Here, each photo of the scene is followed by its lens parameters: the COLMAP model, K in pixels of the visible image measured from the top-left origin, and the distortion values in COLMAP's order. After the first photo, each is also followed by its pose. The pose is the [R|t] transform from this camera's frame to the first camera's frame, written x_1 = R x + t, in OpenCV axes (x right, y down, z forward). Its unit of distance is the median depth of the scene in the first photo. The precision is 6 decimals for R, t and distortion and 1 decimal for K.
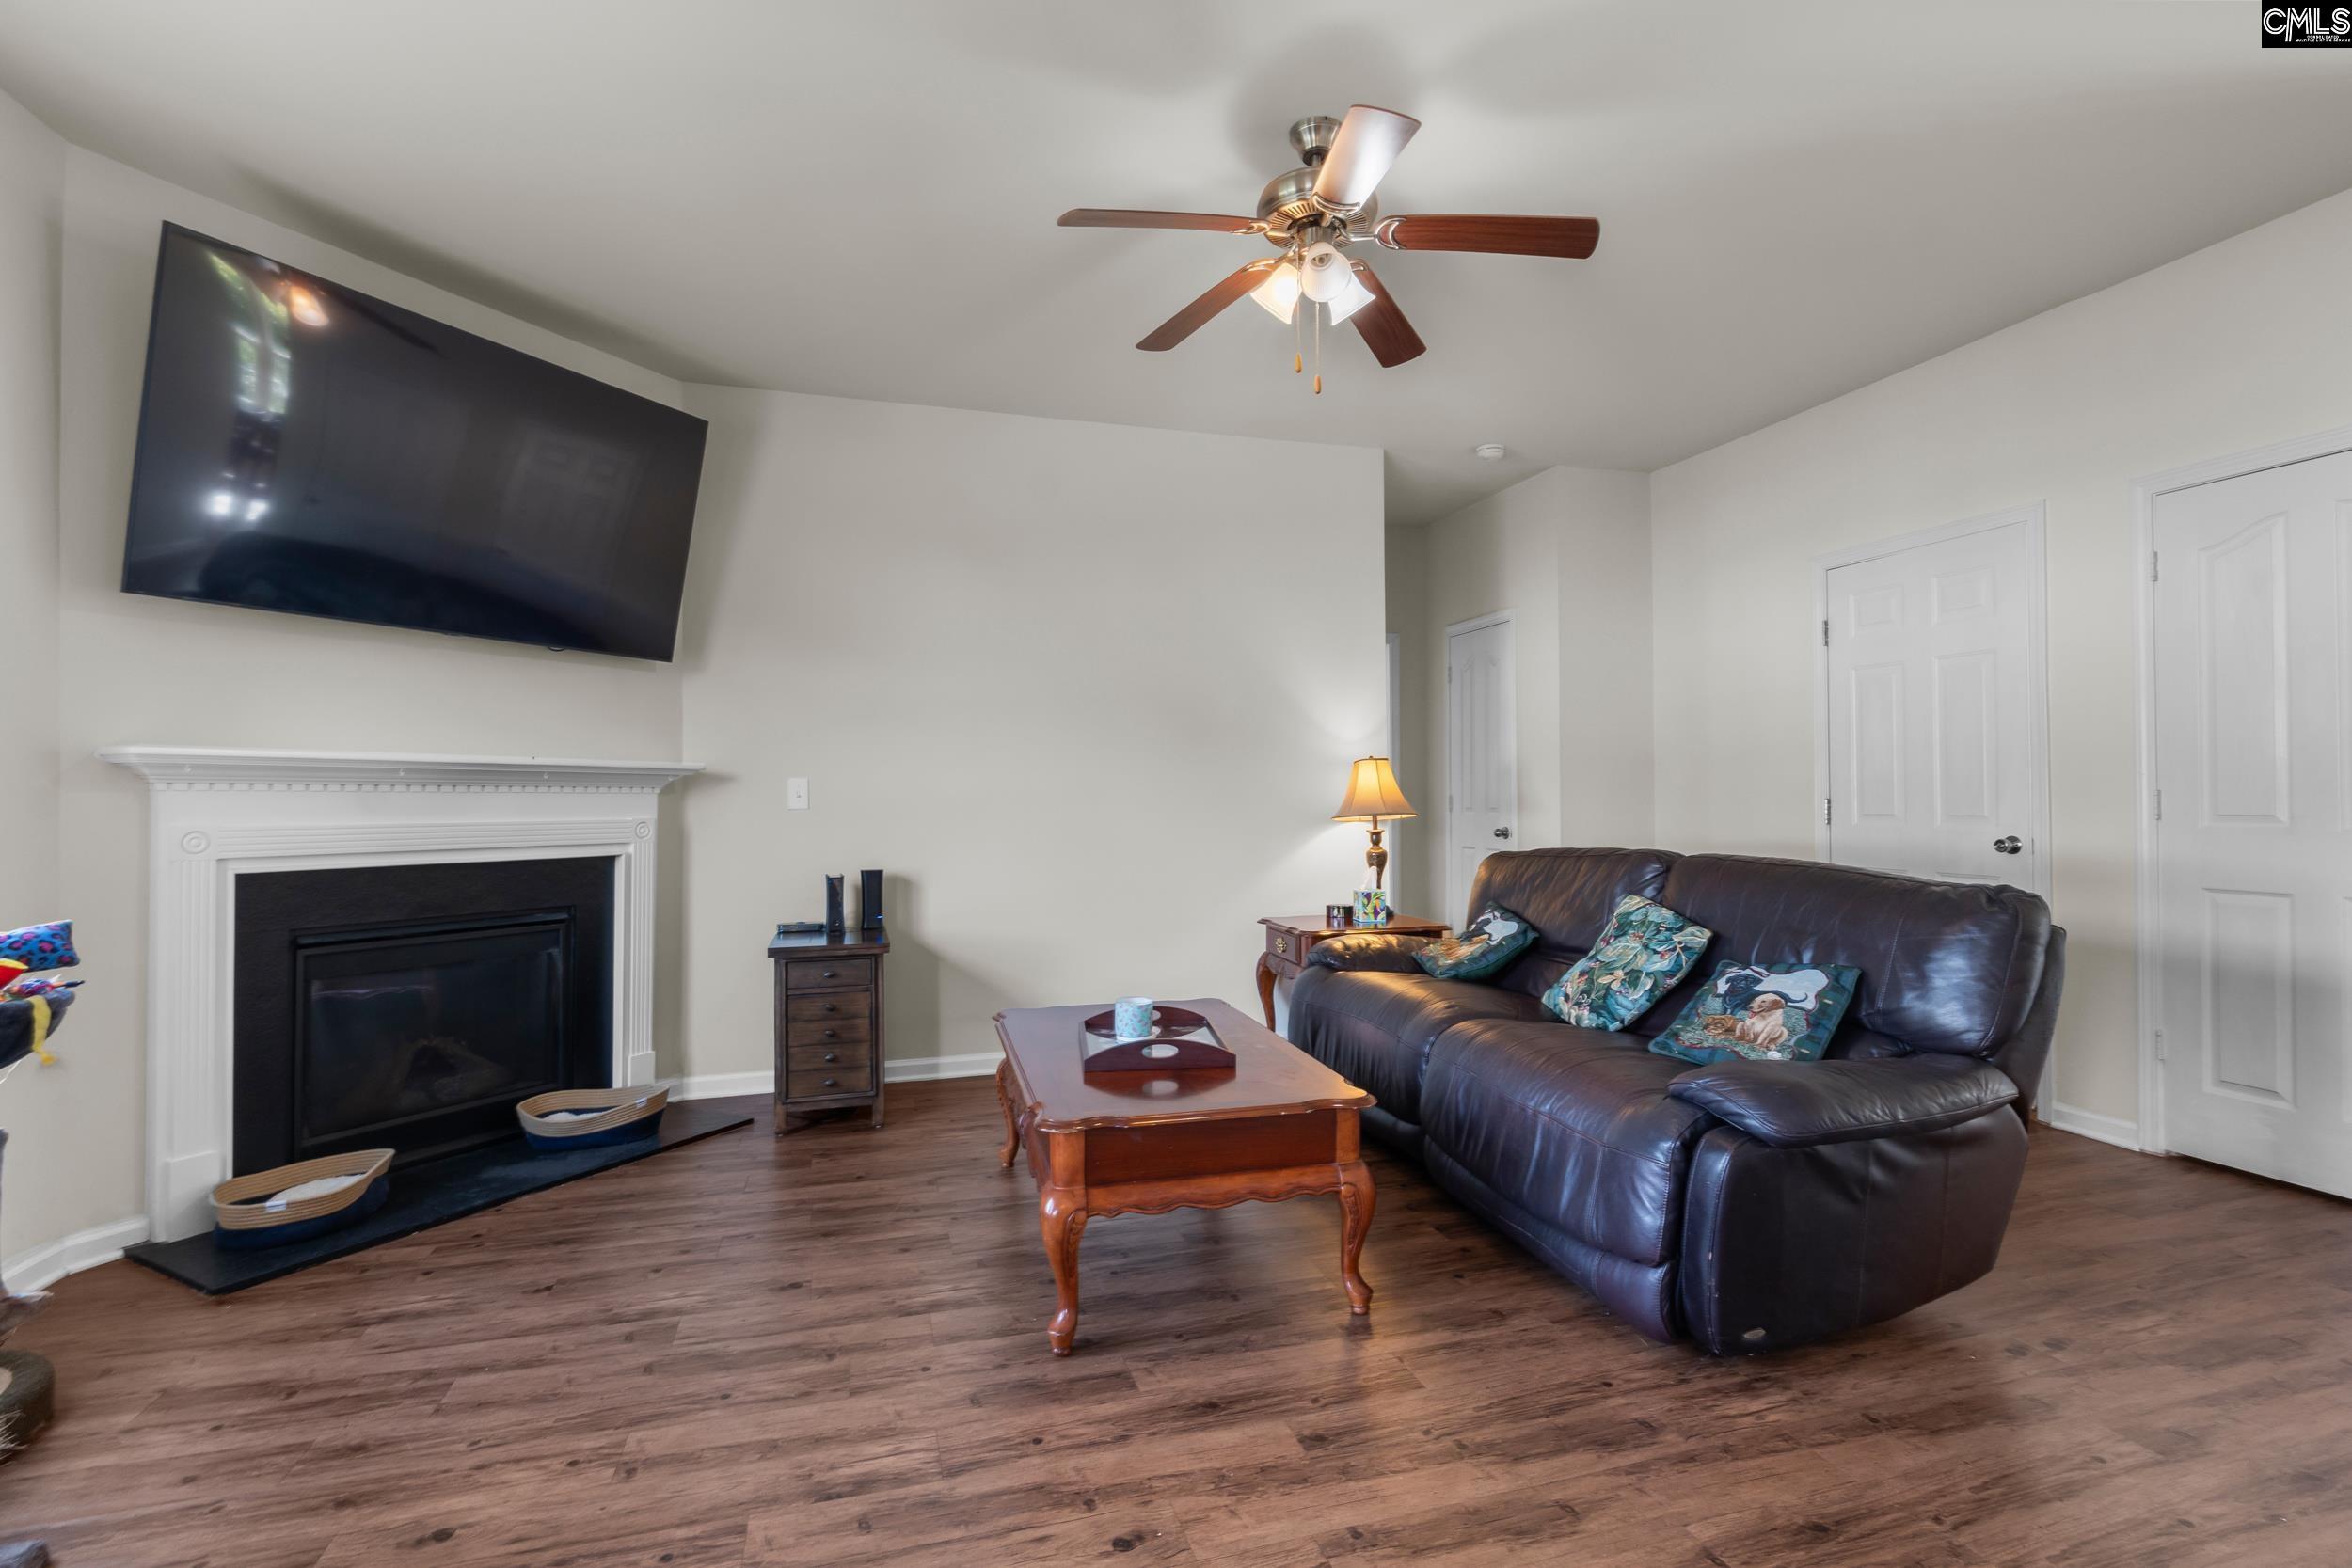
lens RADIAL K [[1076.4, 0, 1178.7], [0, 1076.4, 784.6], [0, 0, 1]] dist [-0.009081, -0.000803]
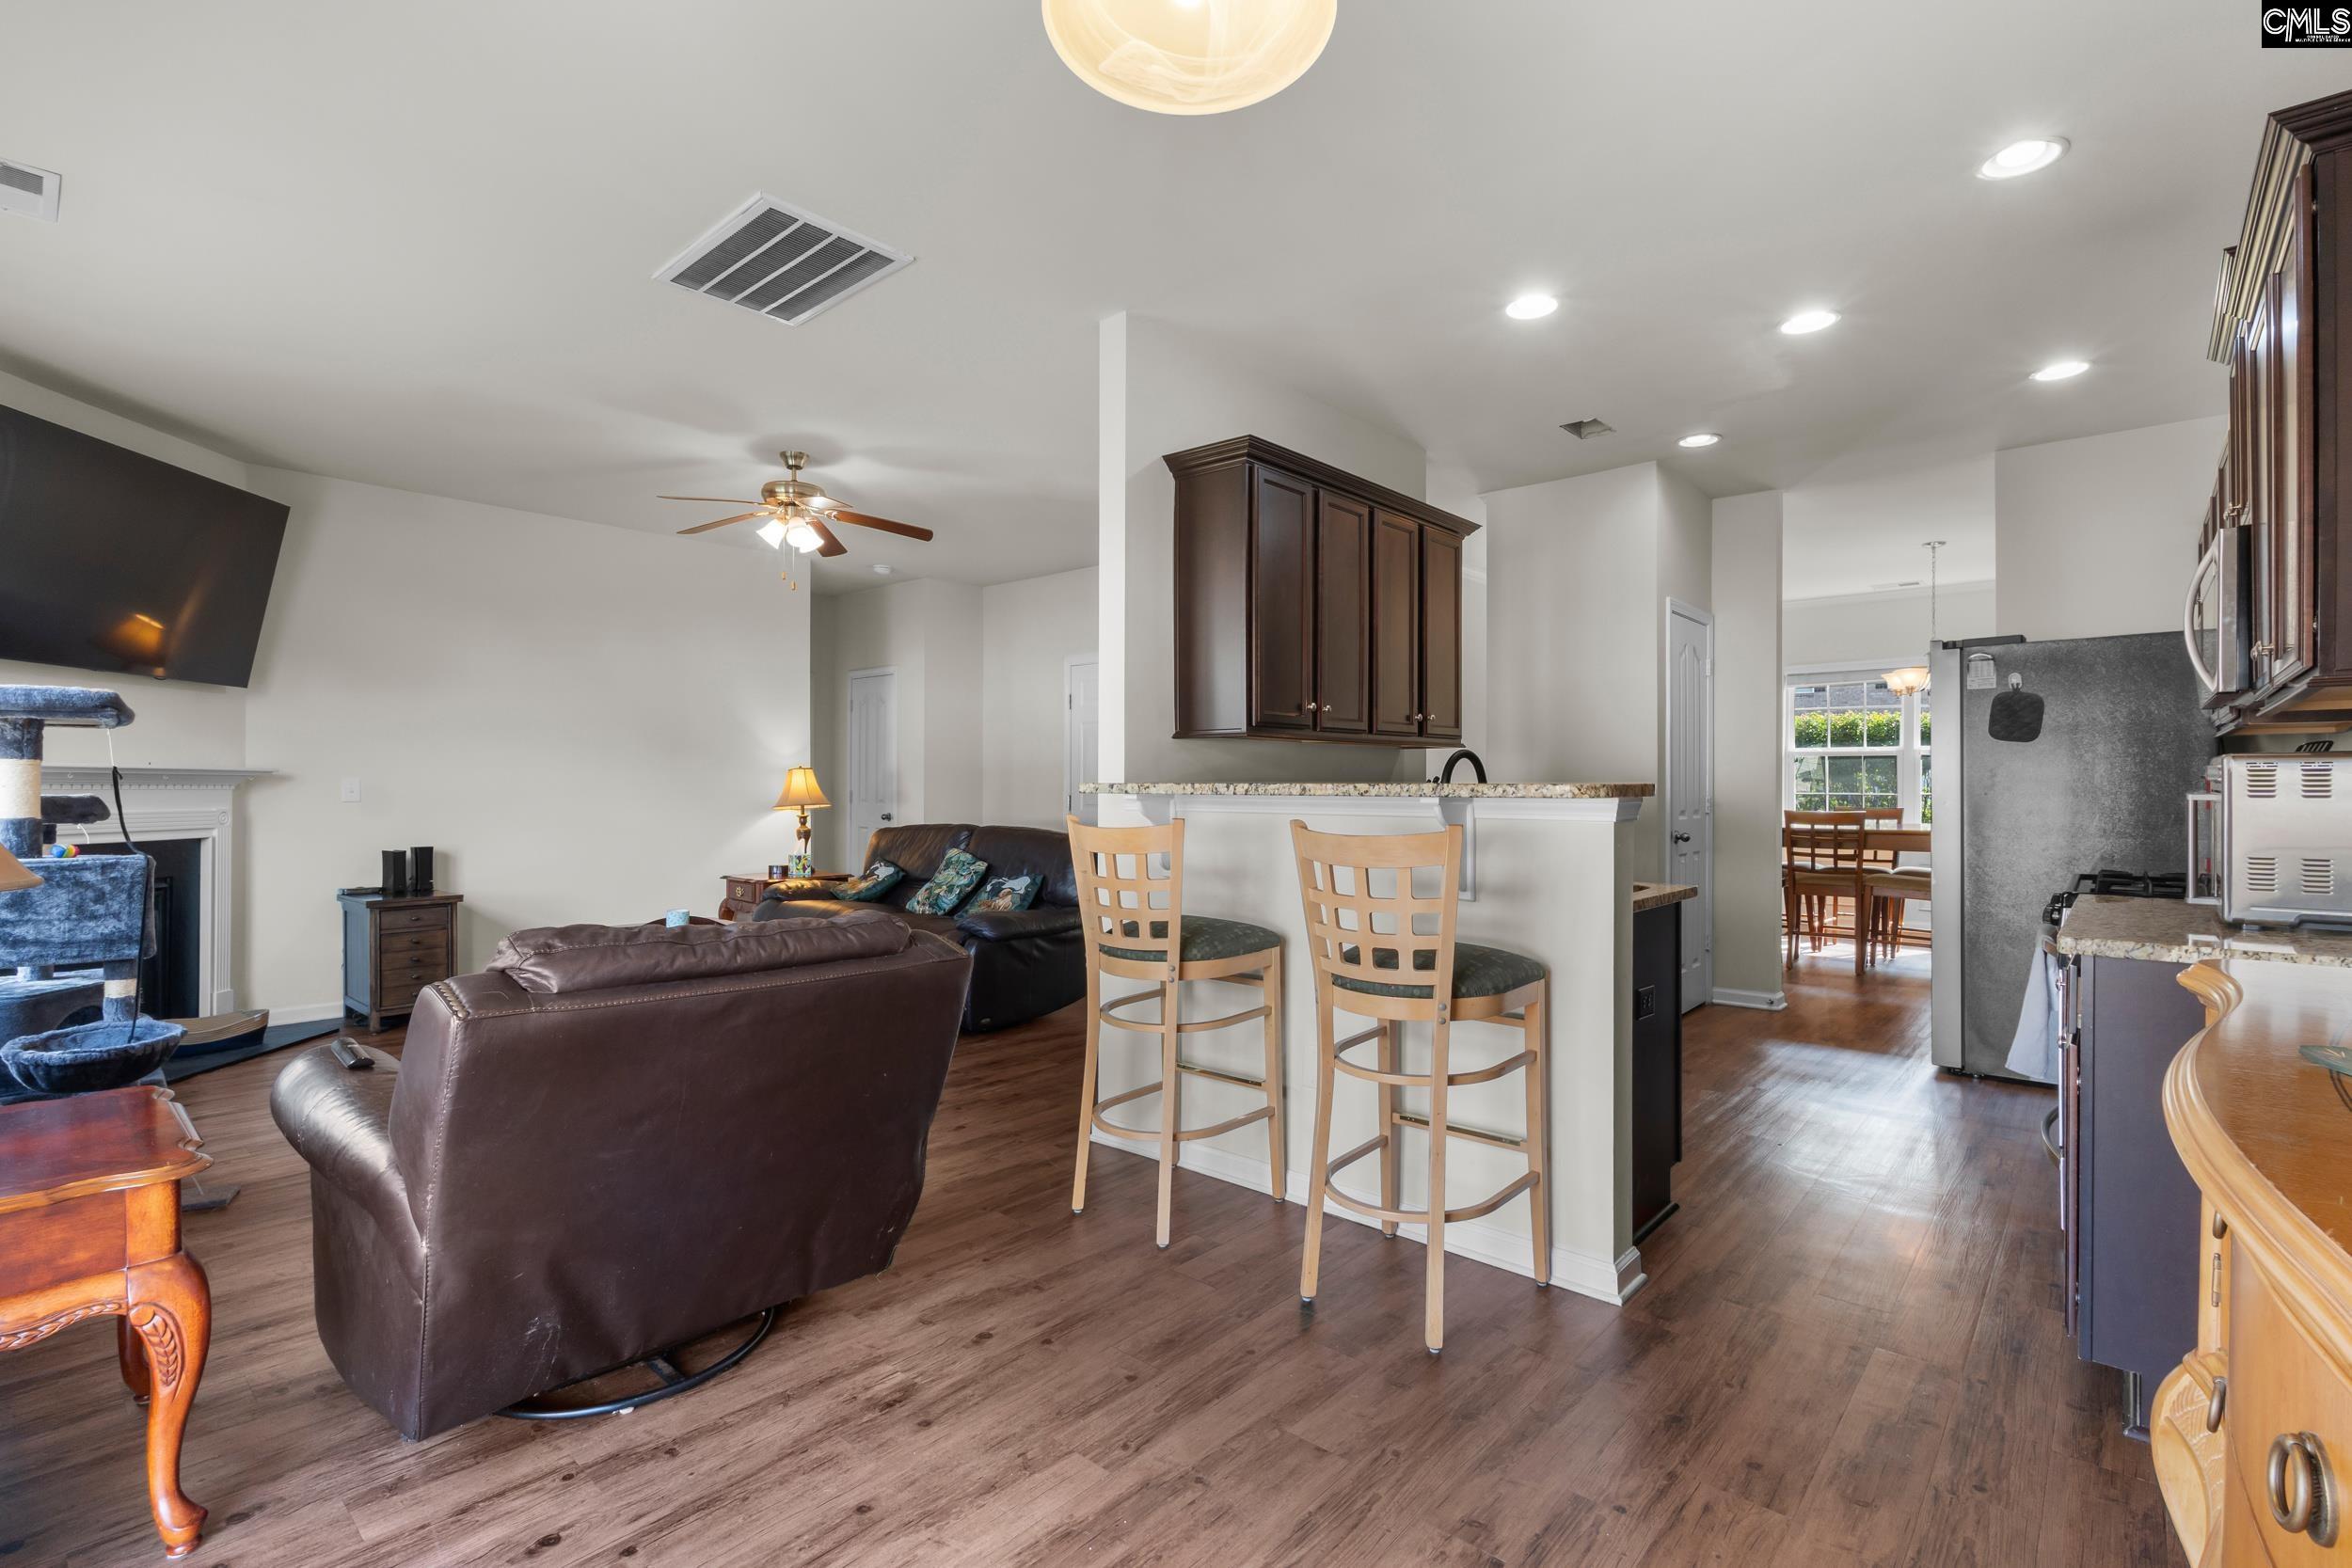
lens RADIAL K [[1076.4, 0, 1185.8], [0, 1076.4, 787.6], [0, 0, 1]] dist [-0.009081, -0.000803]
pose [[0.846930, 0.006890, 0.531660, -0.201287], [-0.014711, 0.999837, 0.010477, -0.024546], [-0.531501, -0.016694, 0.846893, -0.690833]]
